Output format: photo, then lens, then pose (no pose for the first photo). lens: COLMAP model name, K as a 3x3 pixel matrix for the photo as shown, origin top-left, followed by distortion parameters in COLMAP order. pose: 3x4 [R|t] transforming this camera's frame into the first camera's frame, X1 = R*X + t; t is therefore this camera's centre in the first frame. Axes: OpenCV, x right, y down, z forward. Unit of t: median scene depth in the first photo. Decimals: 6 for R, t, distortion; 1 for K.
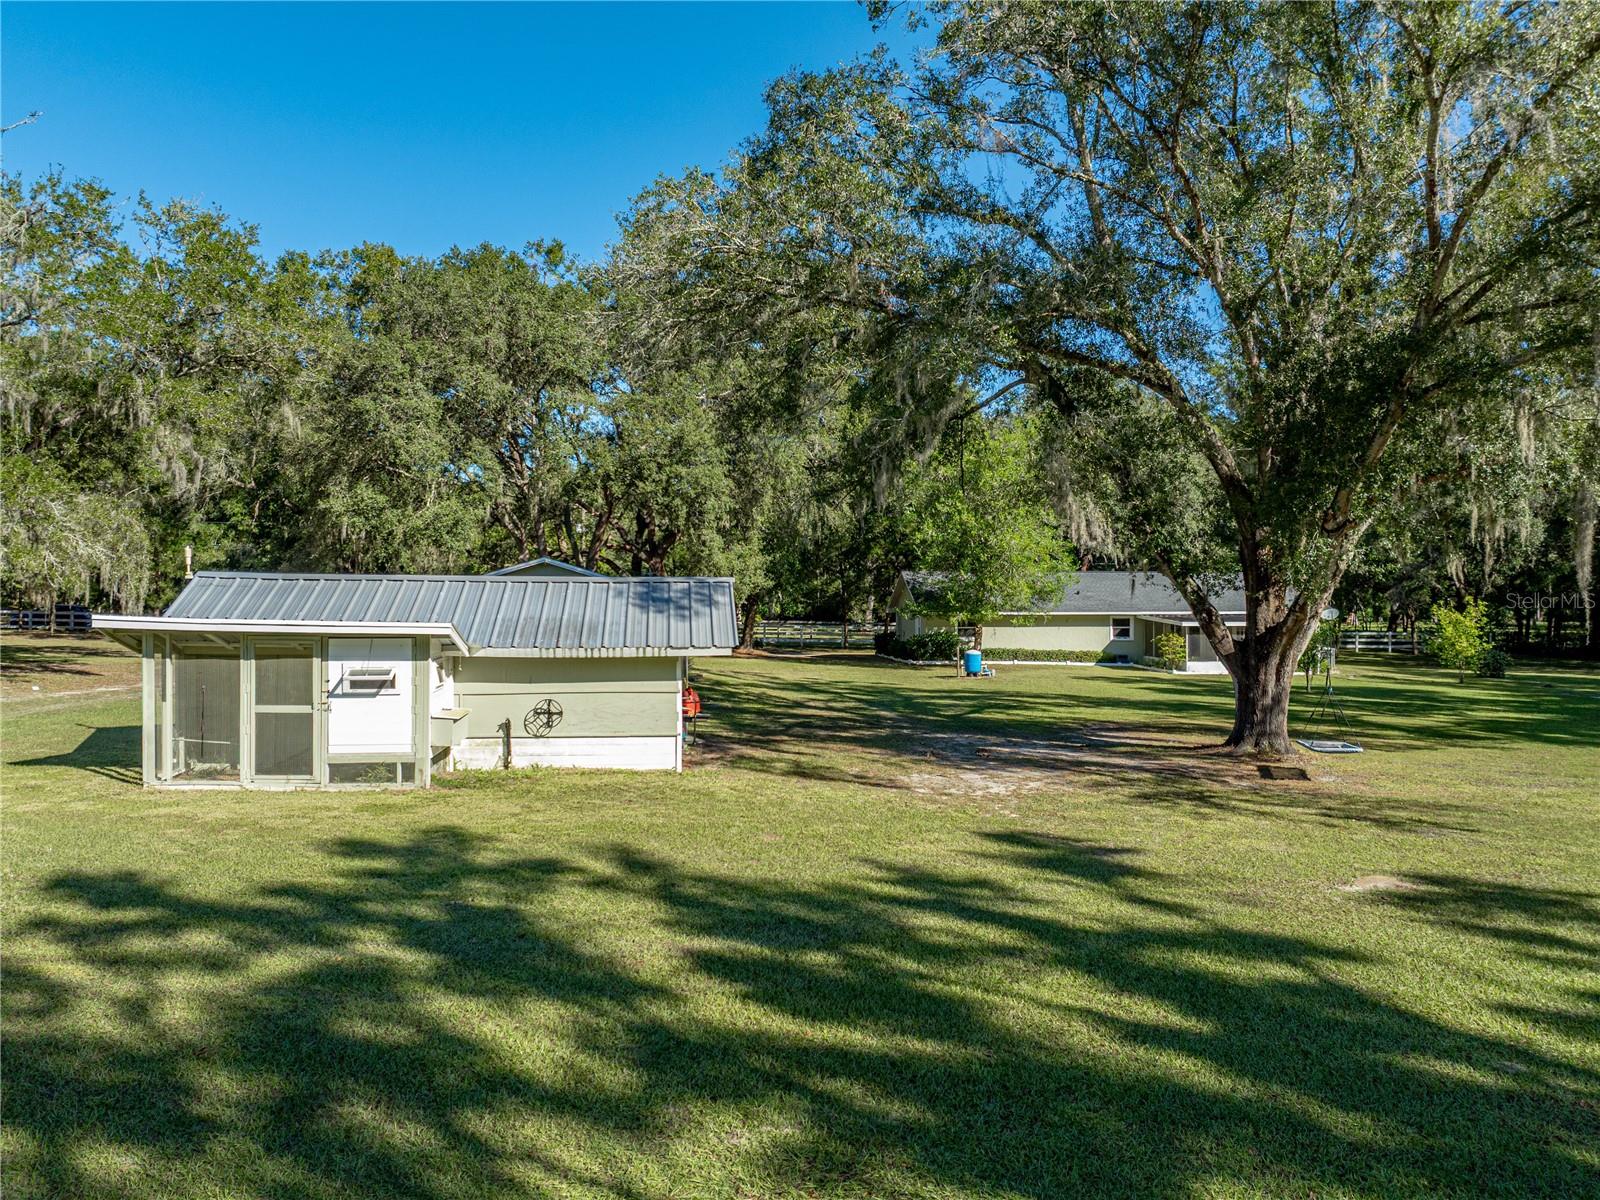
lens RADIAL K [[1245.7, 0, 802.7], [0, 1245.7, 600.6], [0, 0, 1]] dist [-0.034201, -0.003608]
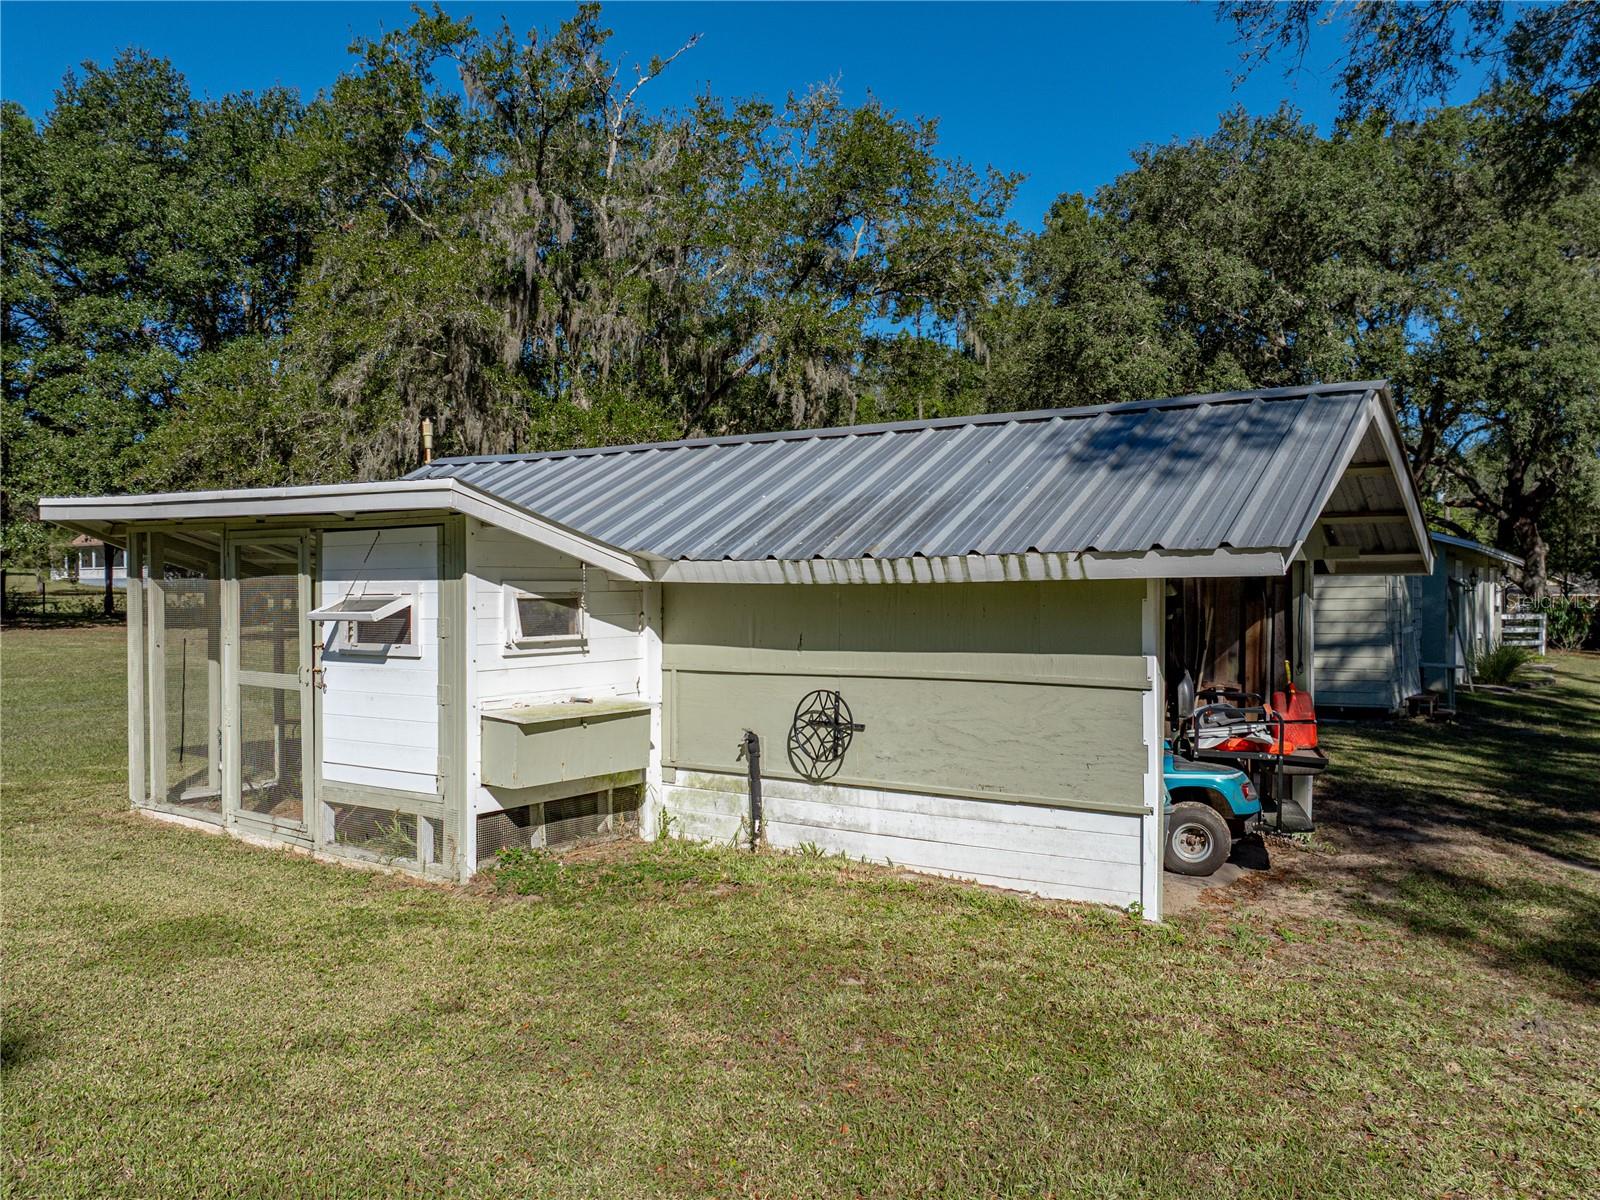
lens RADIAL K [[1245.7, 0, 802.8], [0, 1245.7, 594.6], [0, 0, 1]] dist [-0.034201, -0.003608]
pose [[0.769294, -0.001263, -0.638894, 0.048295], [-0.003115, 0.999979, -0.005729, 0.050541], [0.638887, 0.006398, 0.769274, 0.682312]]
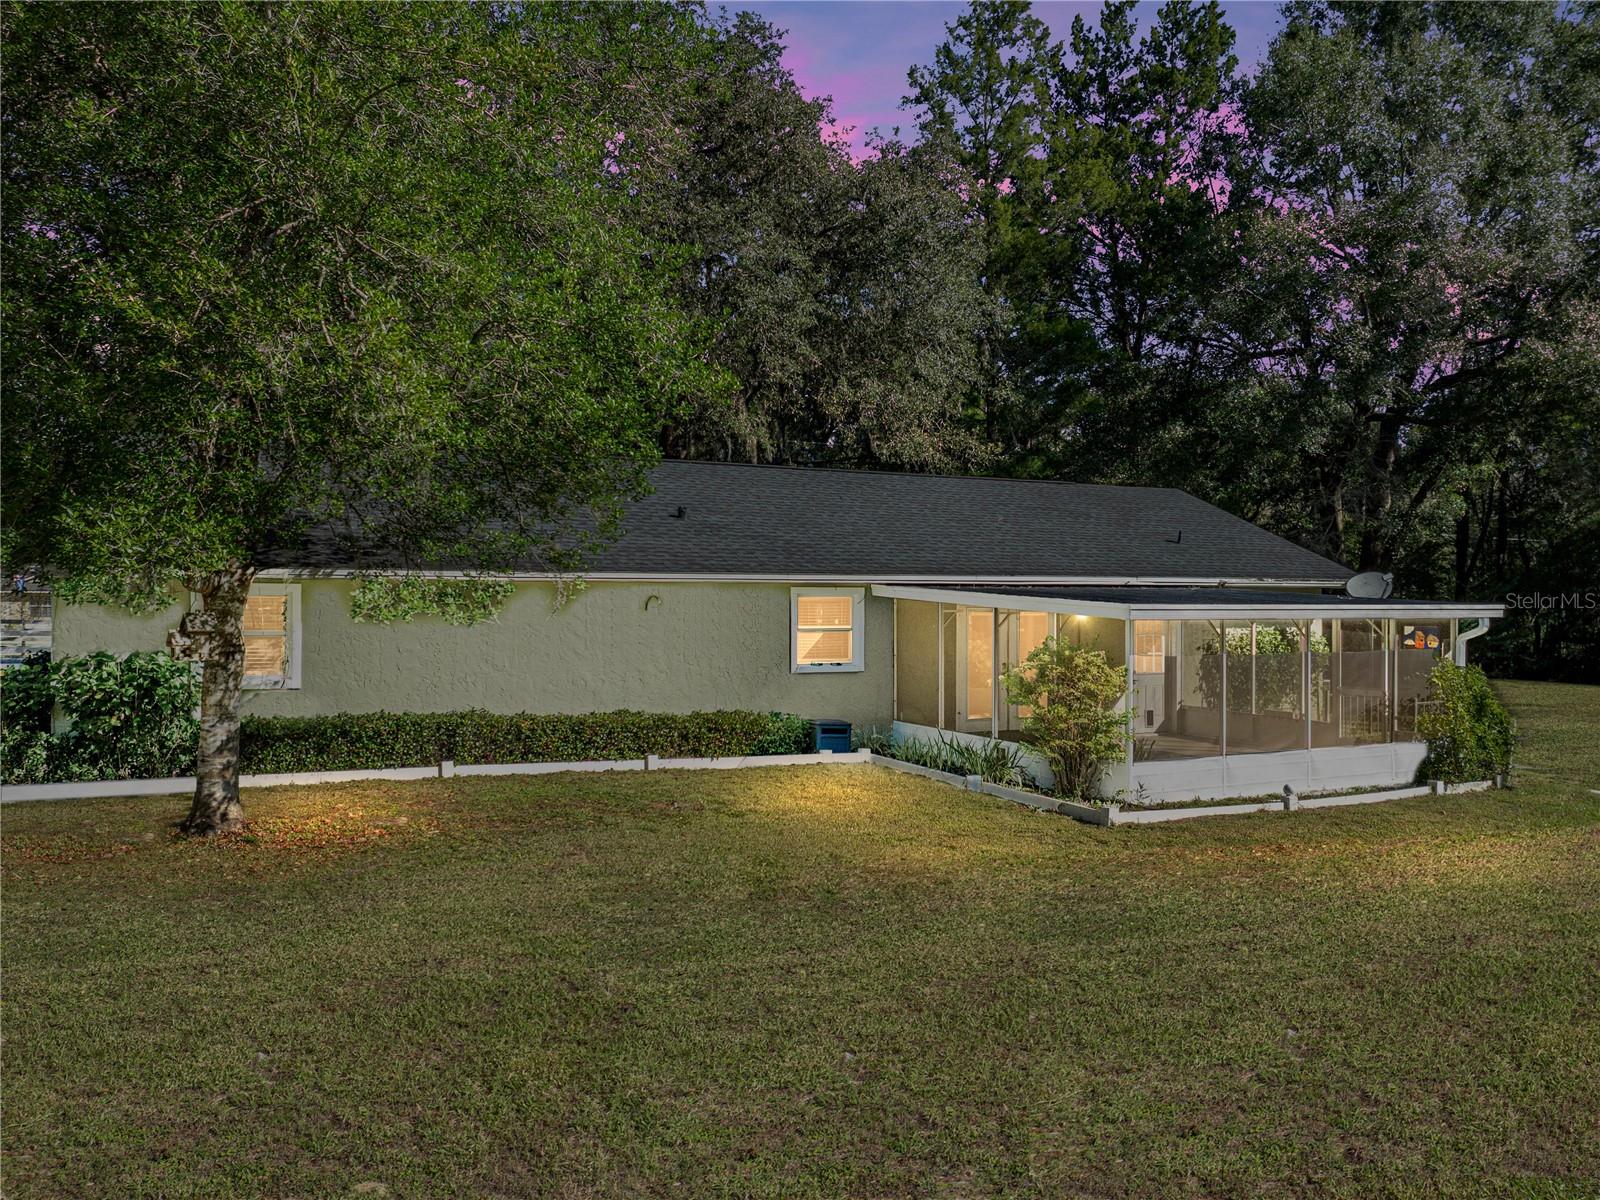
lens RADIAL K [[1307.5, 0, 805.8], [0, 1307.5, 595.8], [0, 0, 1]] dist [-0.107073, -0.003789]
pose [[0.934524, 0.004564, 0.355870, 0.462384], [-0.003186, 0.999985, -0.004457, 0.048980], [-0.355885, 0.003031, 0.934525, 2.323506]]
